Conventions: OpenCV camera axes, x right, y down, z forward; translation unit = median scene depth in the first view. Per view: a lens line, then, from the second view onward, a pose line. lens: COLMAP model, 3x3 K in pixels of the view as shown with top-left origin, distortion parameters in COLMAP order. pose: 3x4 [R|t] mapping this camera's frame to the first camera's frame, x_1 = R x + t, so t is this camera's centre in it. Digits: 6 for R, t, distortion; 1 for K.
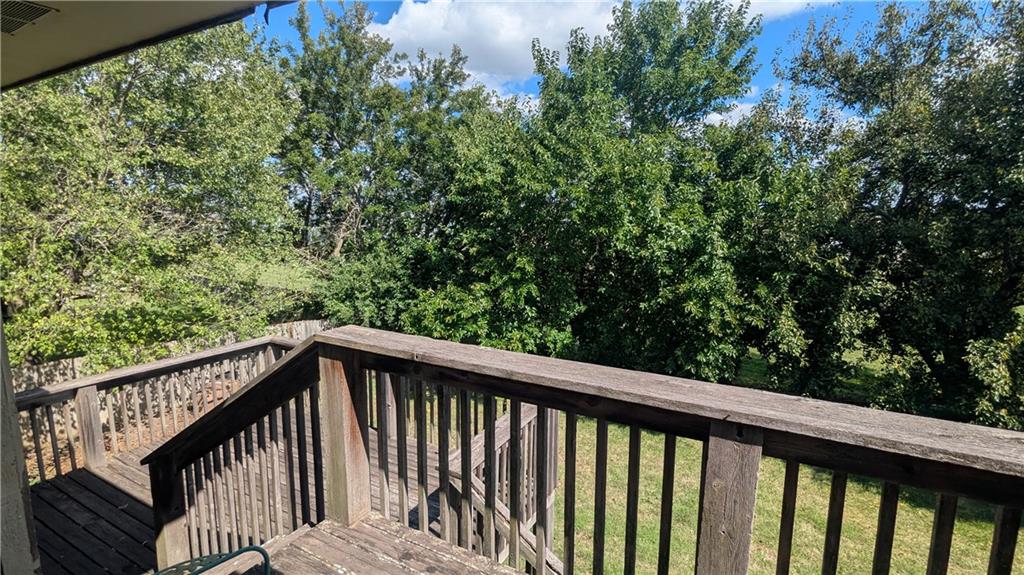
lens RADIAL K [[484.8, 0, 515.8], [0, 484.8, 283.6], [0, 0, 1]] dist [-0.001141, 0.003338]
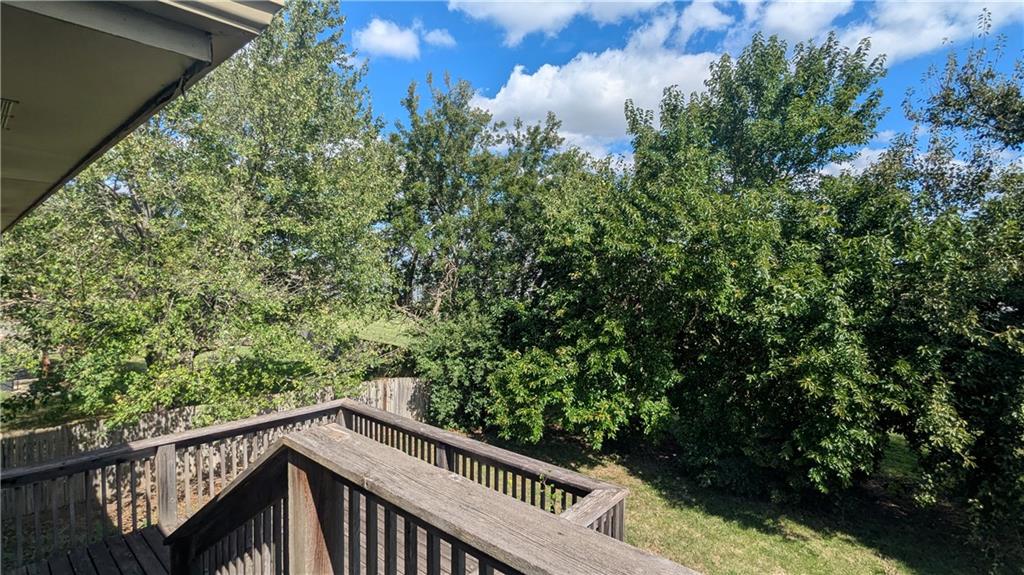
lens RADIAL K [[484.8, 0, 516.6], [0, 484.8, 284.5], [0, 0, 1]] dist [-0.001141, 0.003338]
pose [[0.977758, 0.002522, -0.209721, 0.029238], [-0.026521, 0.993388, -0.111696, -0.013148], [0.208053, 0.114774, 0.971360, 0.034643]]
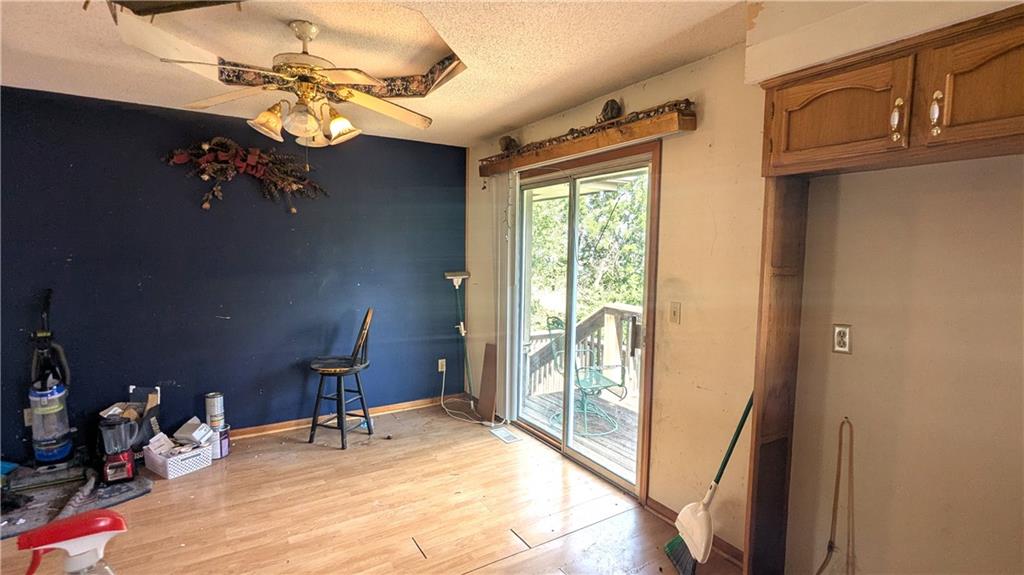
lens RADIAL K [[484.8, 0, 515.1], [0, 484.8, 290.9], [0, 0, 1]] dist [-0.001141, 0.003338]
pose [[0.872009, 0.051967, -0.486723, 0.064745], [-0.081098, 0.995944, -0.038959, 0.028117], [0.482725, 0.073445, 0.872687, -0.229807]]
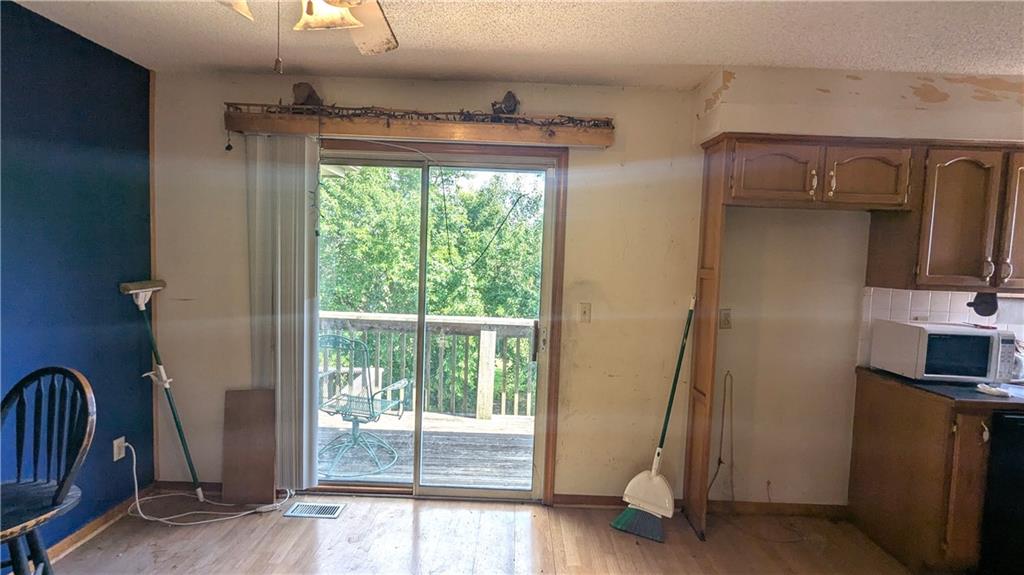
lens RADIAL K [[484.8, 0, 516.8], [0, 484.8, 286.2], [0, 0, 1]] dist [-0.001141, 0.003338]
pose [[0.878389, -0.001914, 0.477942, -0.094526], [0.035686, 0.997463, -0.061592, 0.024656], [-0.476612, 0.071158, 0.876229, -0.200597]]
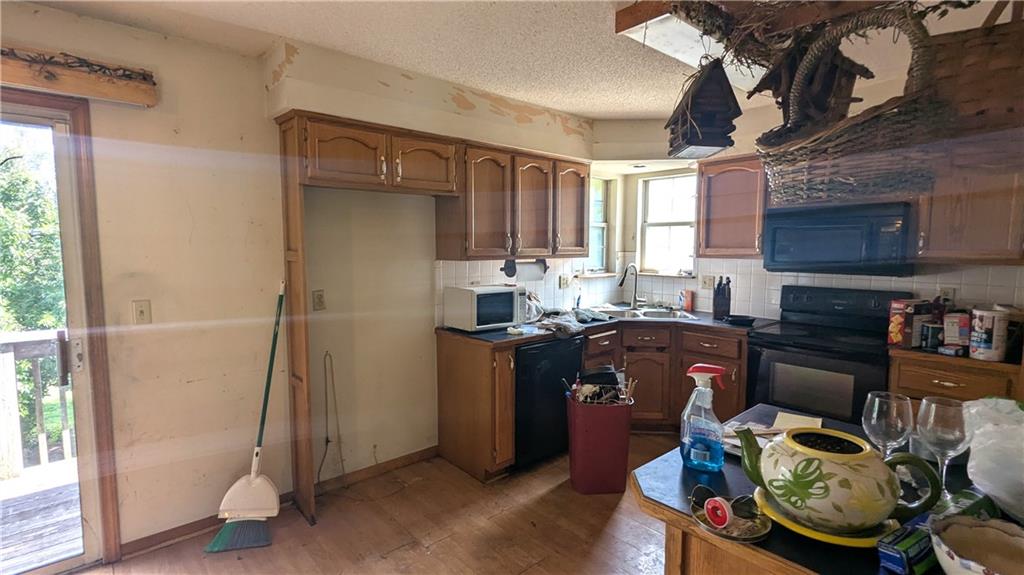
lens RADIAL K [[484.8, 0, 514.6], [0, 484.8, 286.0], [0, 0, 1]] dist [-0.001141, 0.003338]
pose [[0.340656, -0.084775, 0.936358, -0.082176], [0.133543, 0.990192, 0.041065, 0.025604], [-0.930656, 0.111055, 0.348636, -0.210891]]
